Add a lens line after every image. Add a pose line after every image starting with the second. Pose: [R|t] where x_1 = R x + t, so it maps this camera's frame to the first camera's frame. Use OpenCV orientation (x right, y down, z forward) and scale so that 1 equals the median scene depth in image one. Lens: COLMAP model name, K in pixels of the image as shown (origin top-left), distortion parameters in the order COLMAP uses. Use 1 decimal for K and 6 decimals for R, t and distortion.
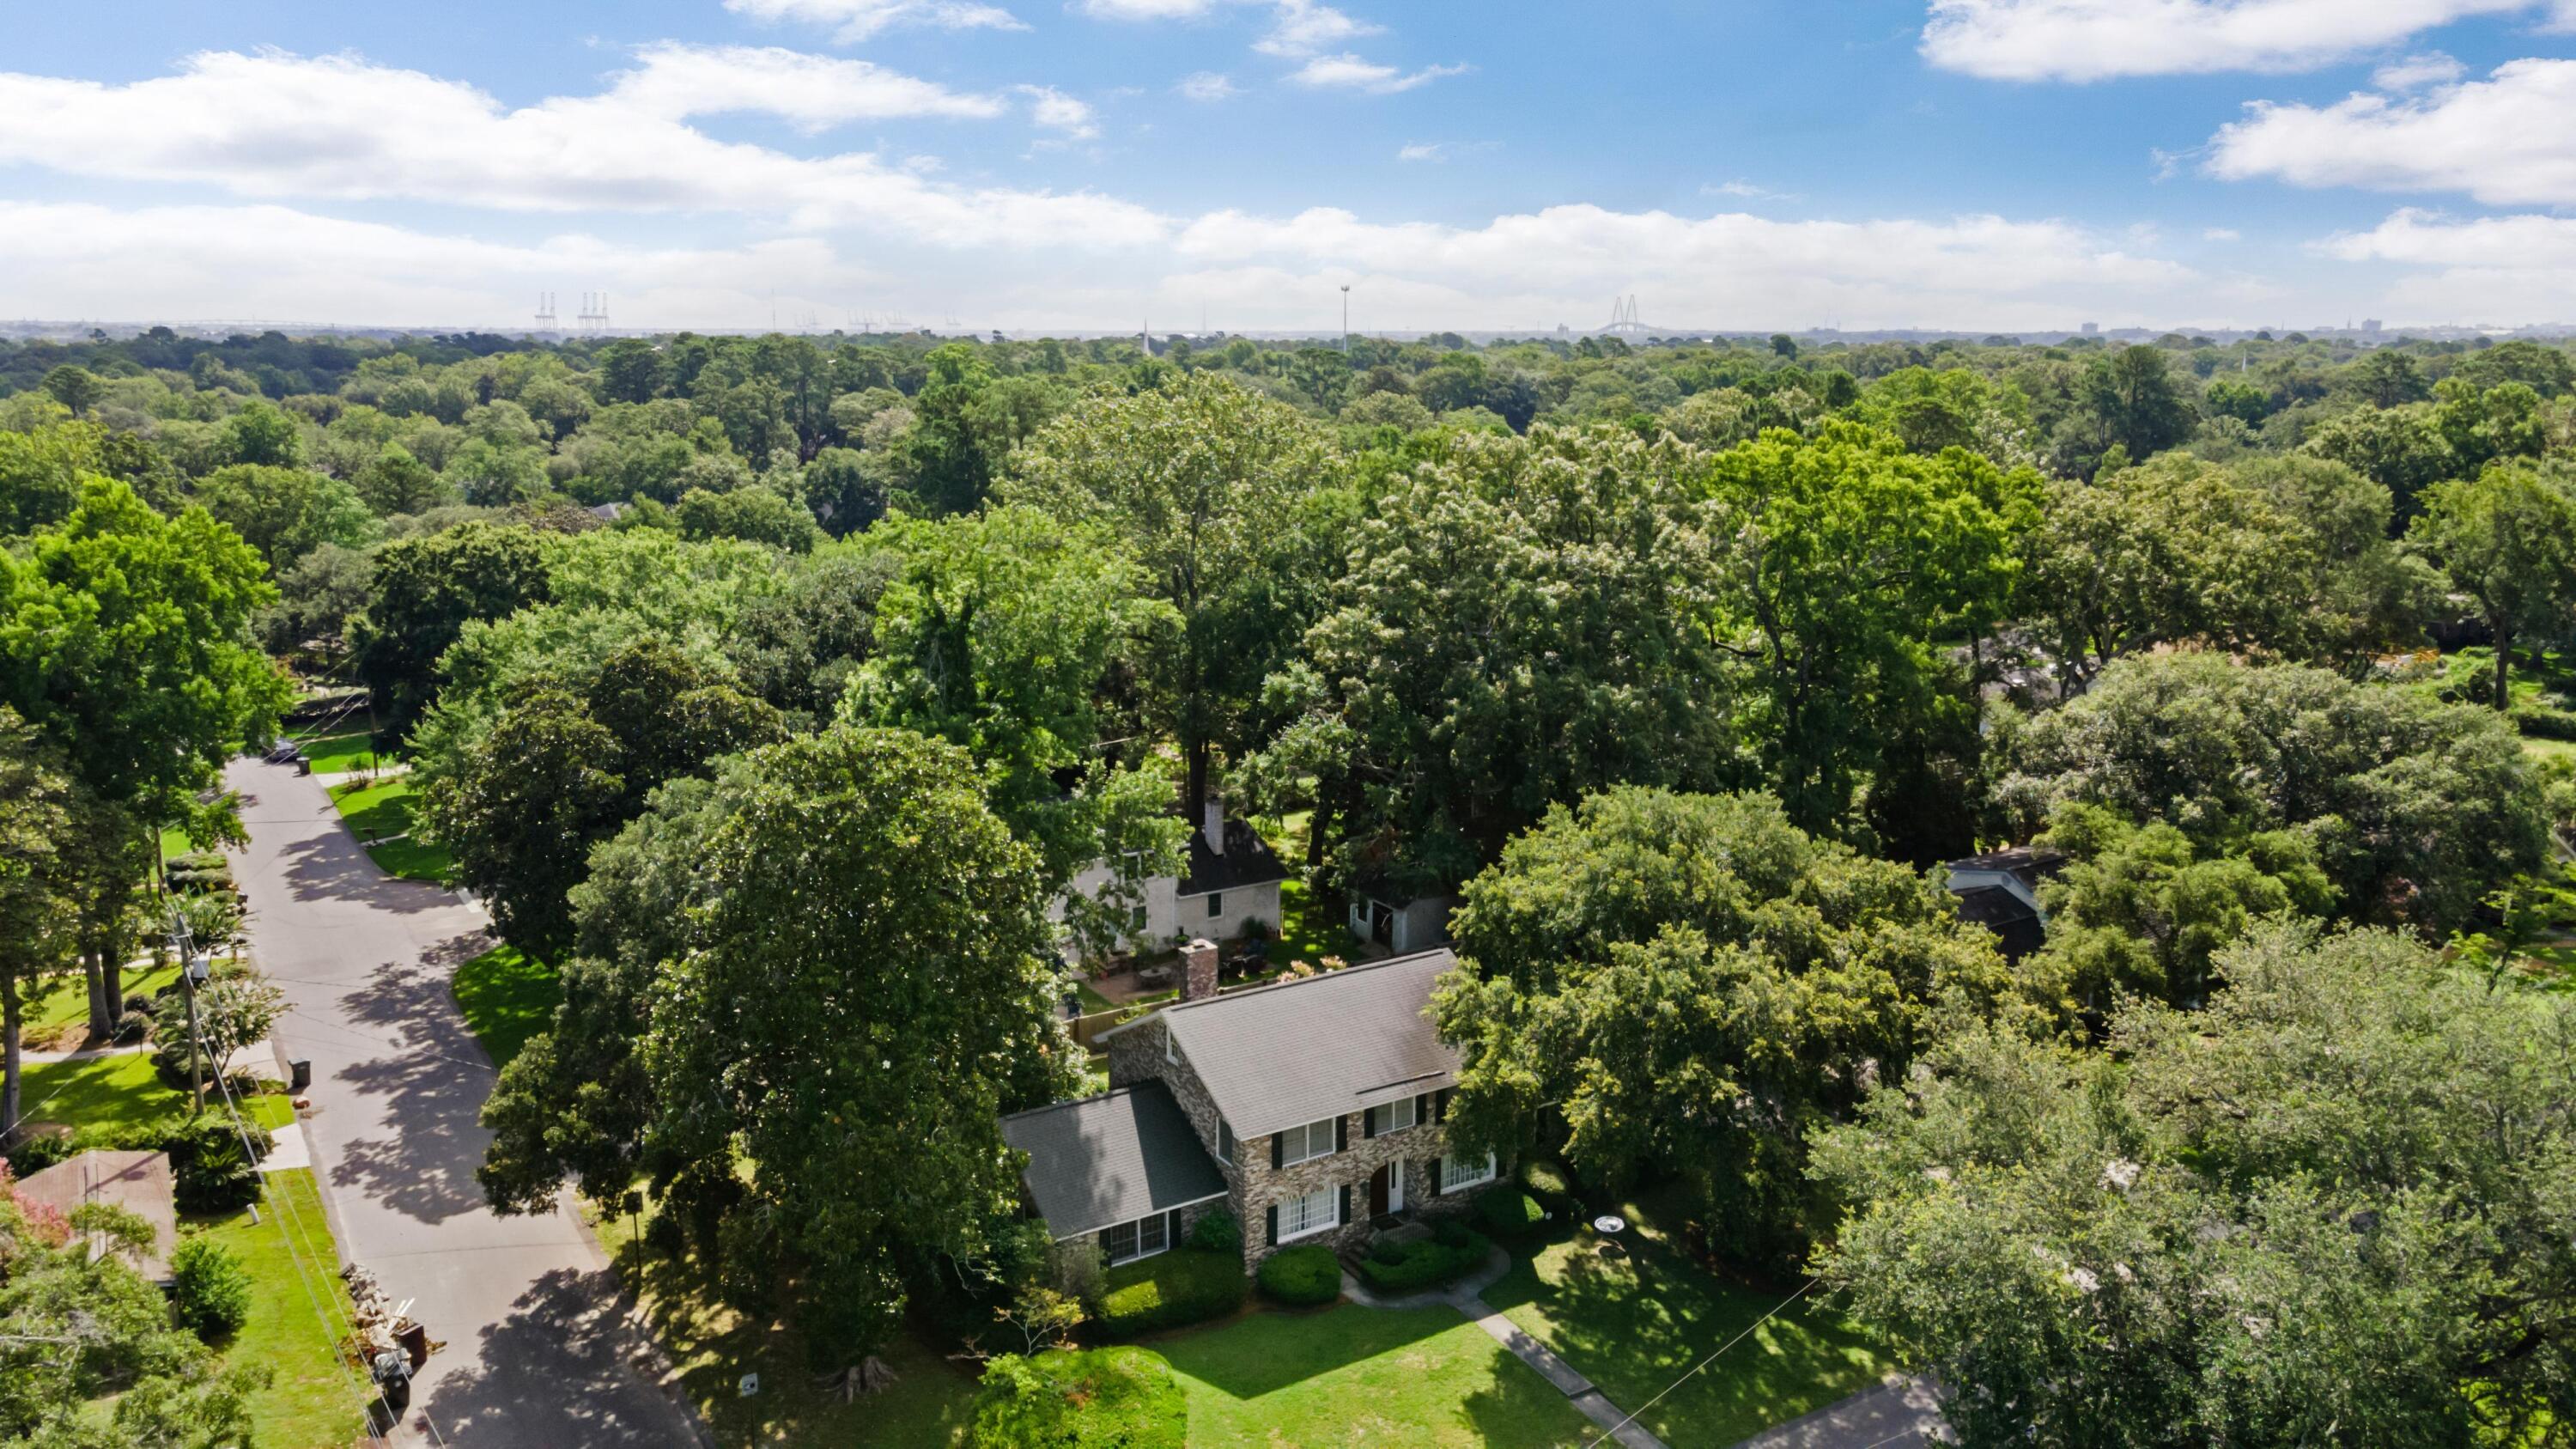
lens RADIAL K [[1797.8, 0, 1272.0], [0, 1797.8, 722.2], [0, 0, 1]] dist [0.059137, -0.015847]
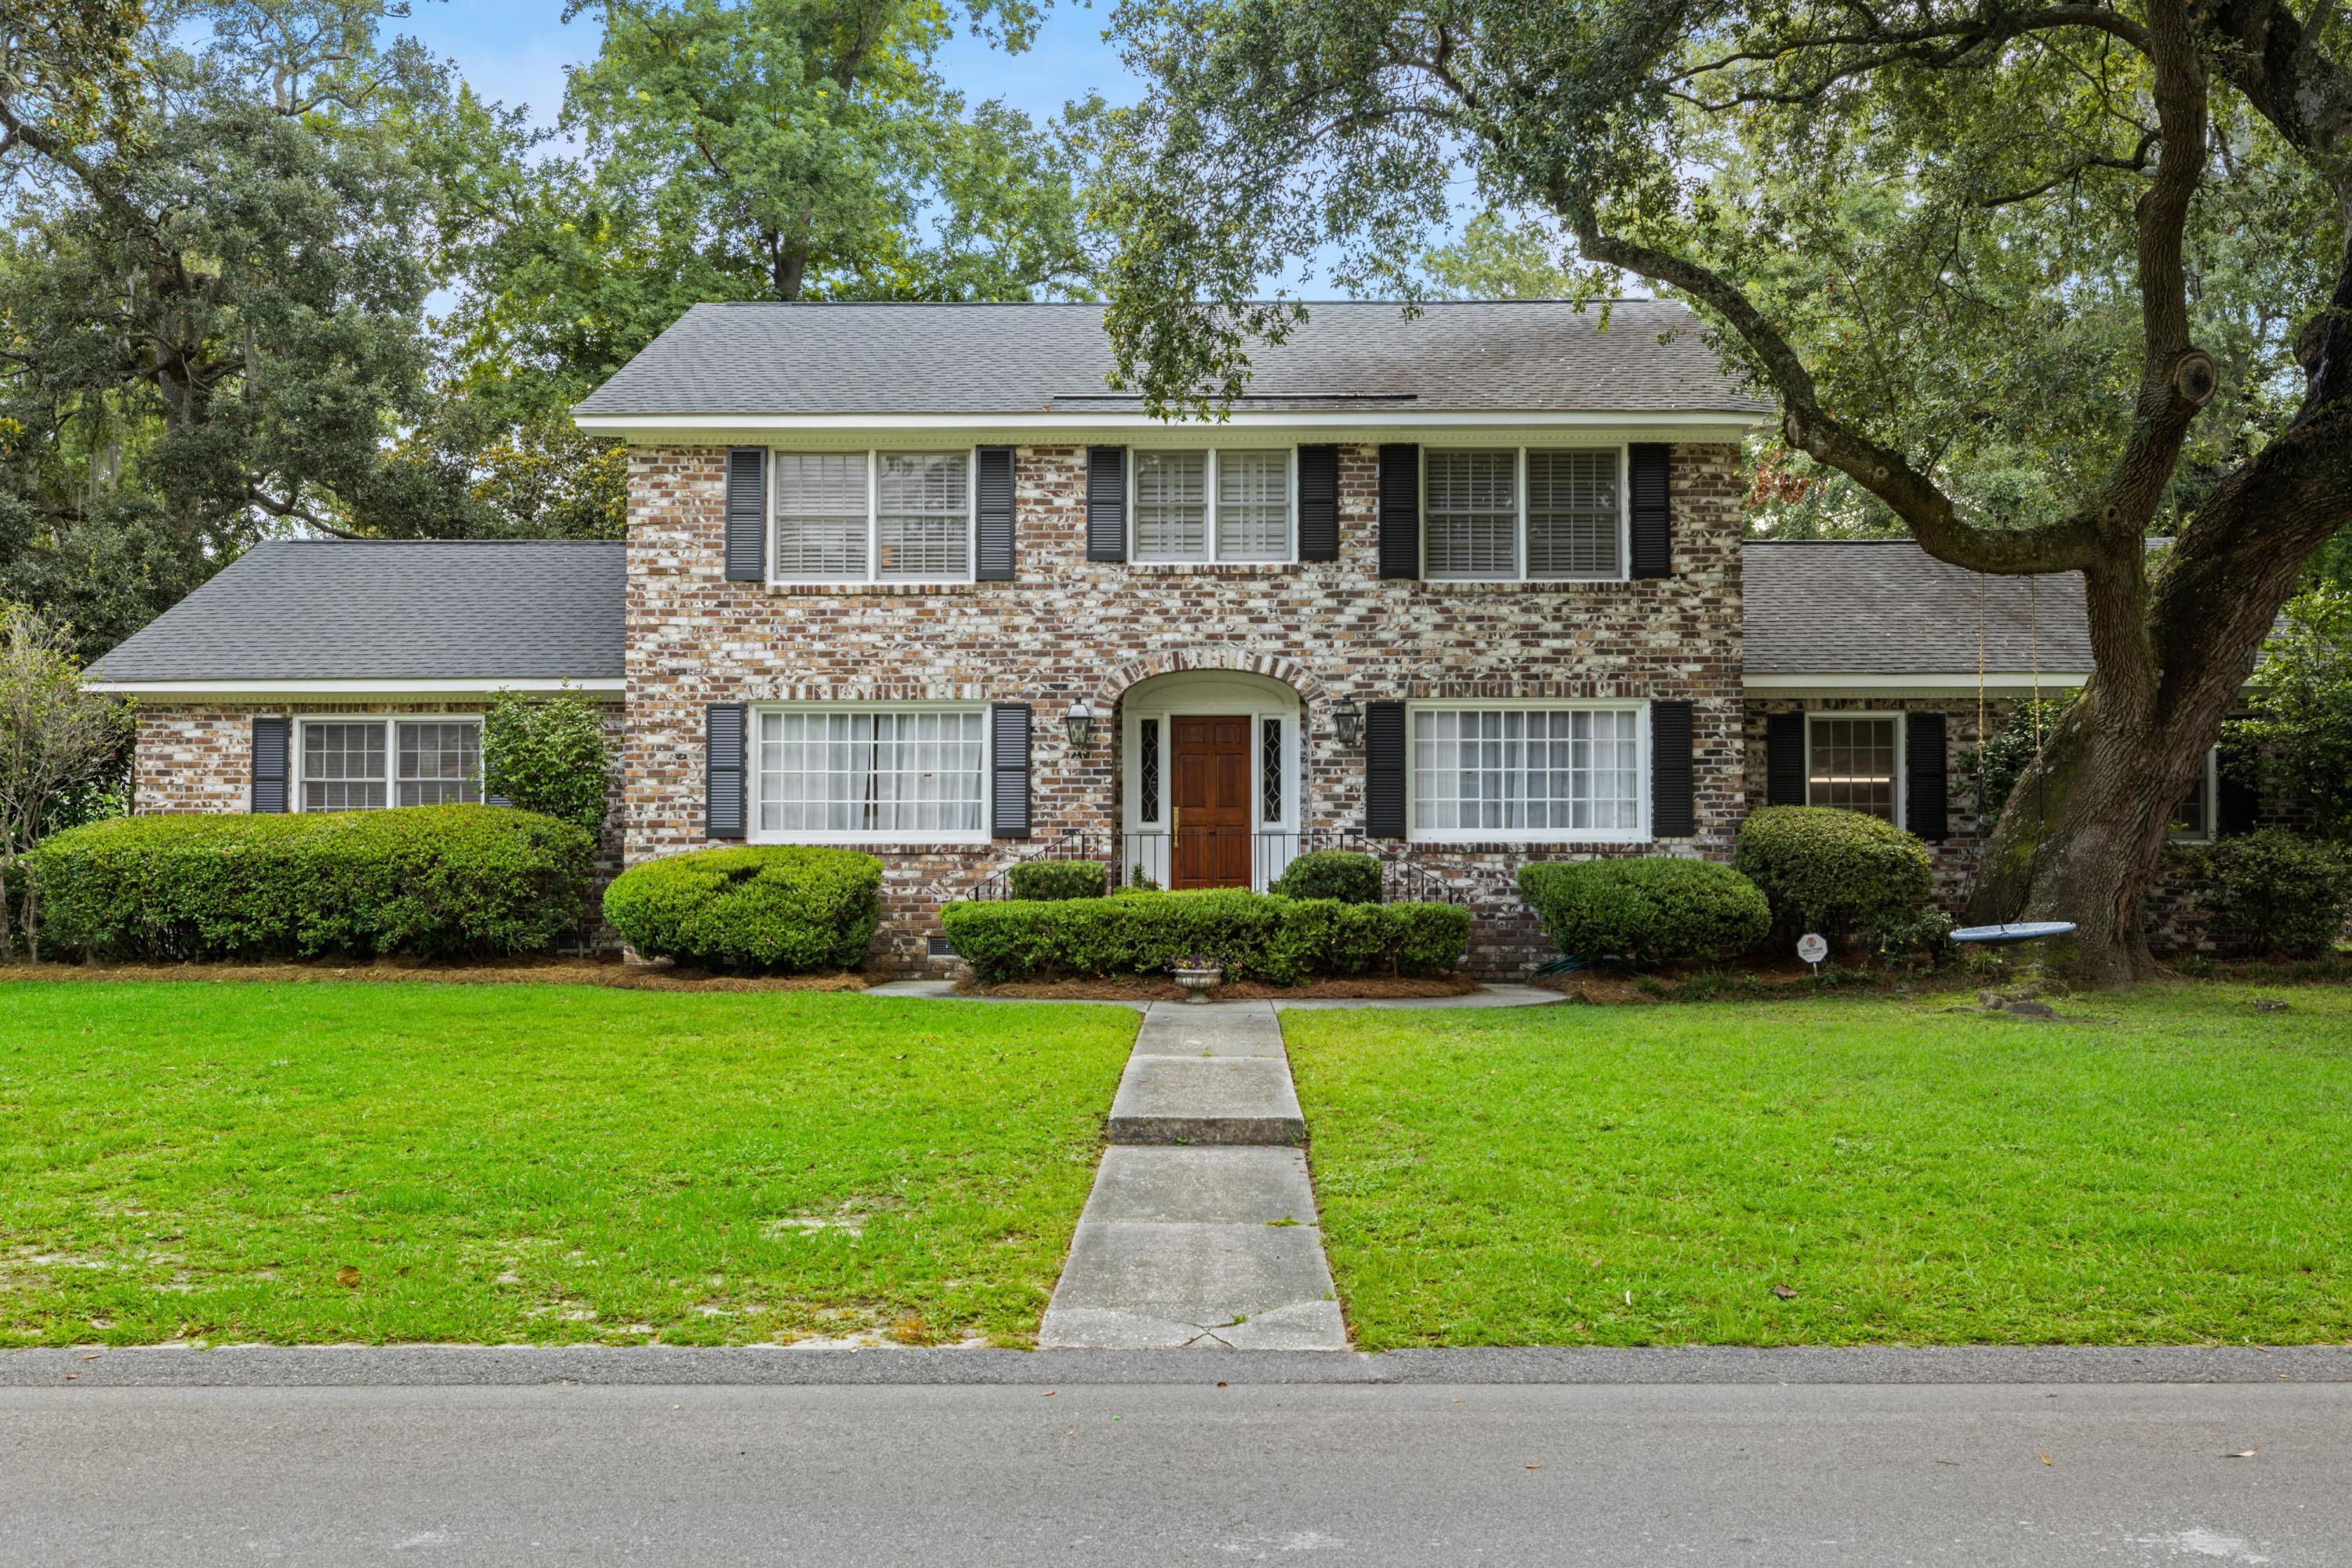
lens RADIAL K [[1952.1, 0, 1141.3], [0, 1952.1, 823.5], [0, 0, 1]] dist [-0.002001, 0.052814]
pose [[0.840461, -0.011003, -0.541761, 0.242837], [-0.105309, 0.977415, -0.183221, 0.342117], [0.531541, 0.211043, 0.820320, 0.763105]]
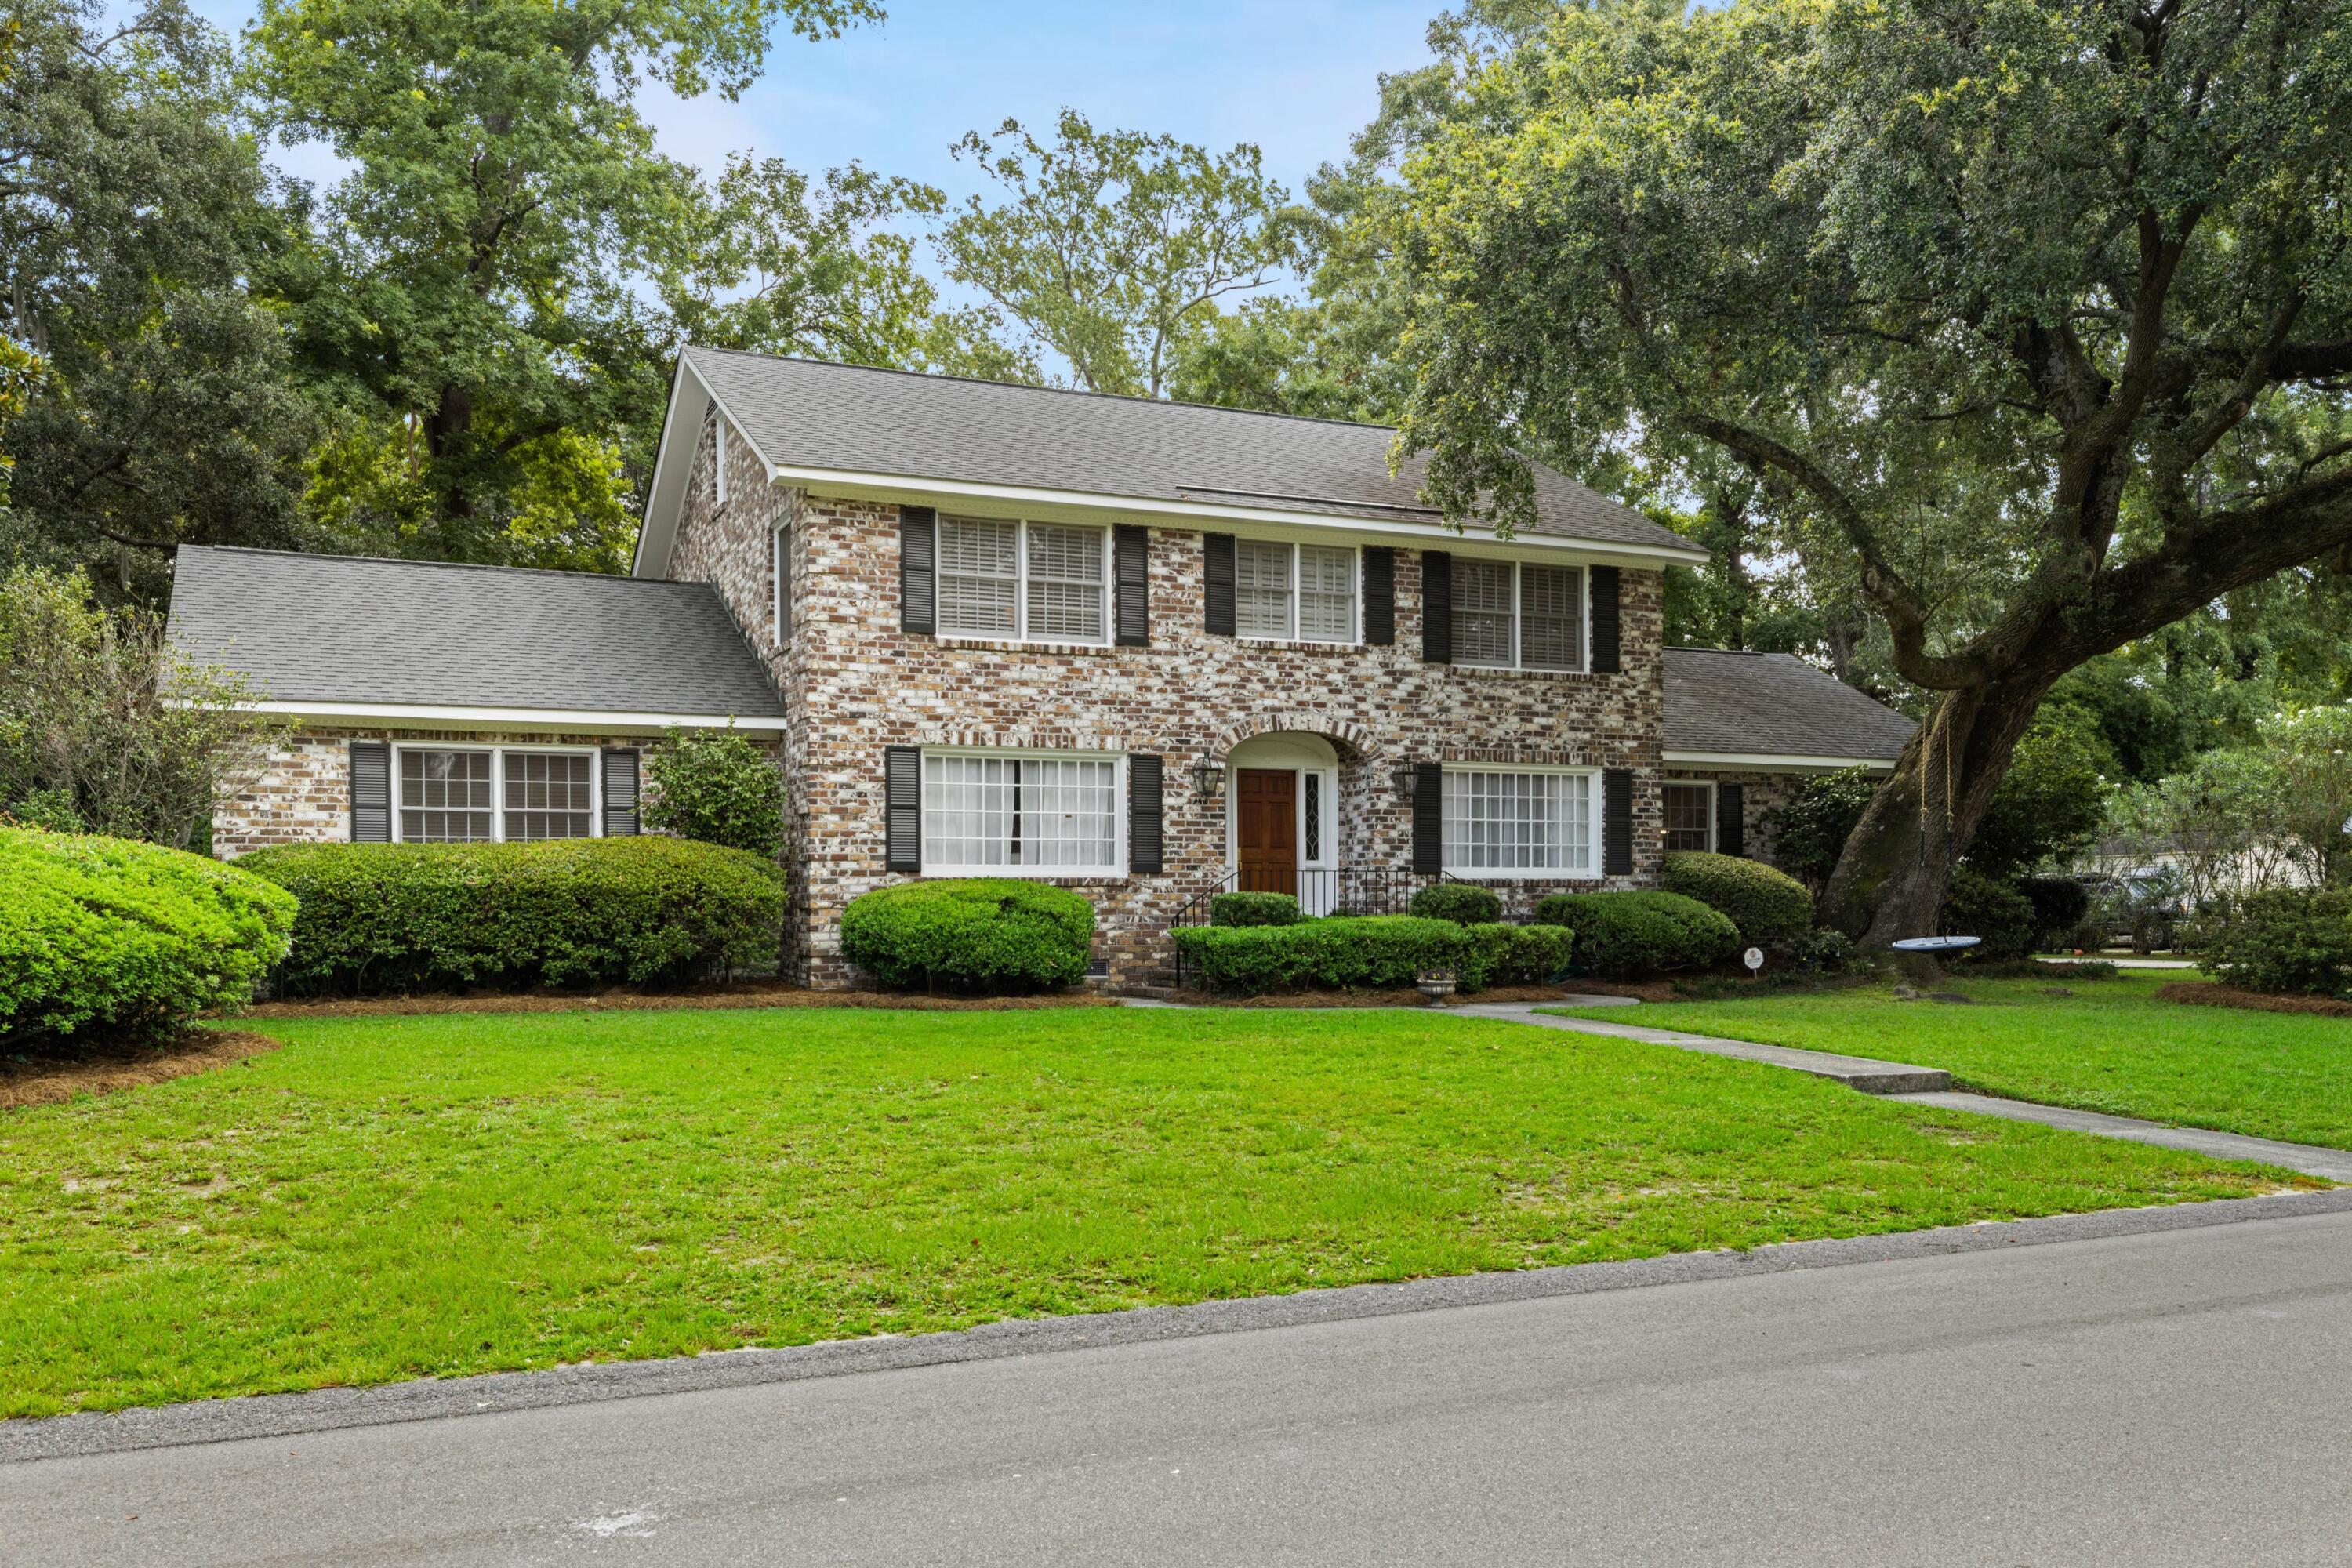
lens RADIAL K [[1952.1, 0, 1180.3], [0, 1952.1, 950.0], [0, 0, 1]] dist [-0.002001, 0.052814]
pose [[0.991030, 0.002493, -0.133616, 0.099803], [-0.025285, 0.985265, -0.169153, 0.365232], [0.131226, 0.171014, 0.976491, 0.655254]]
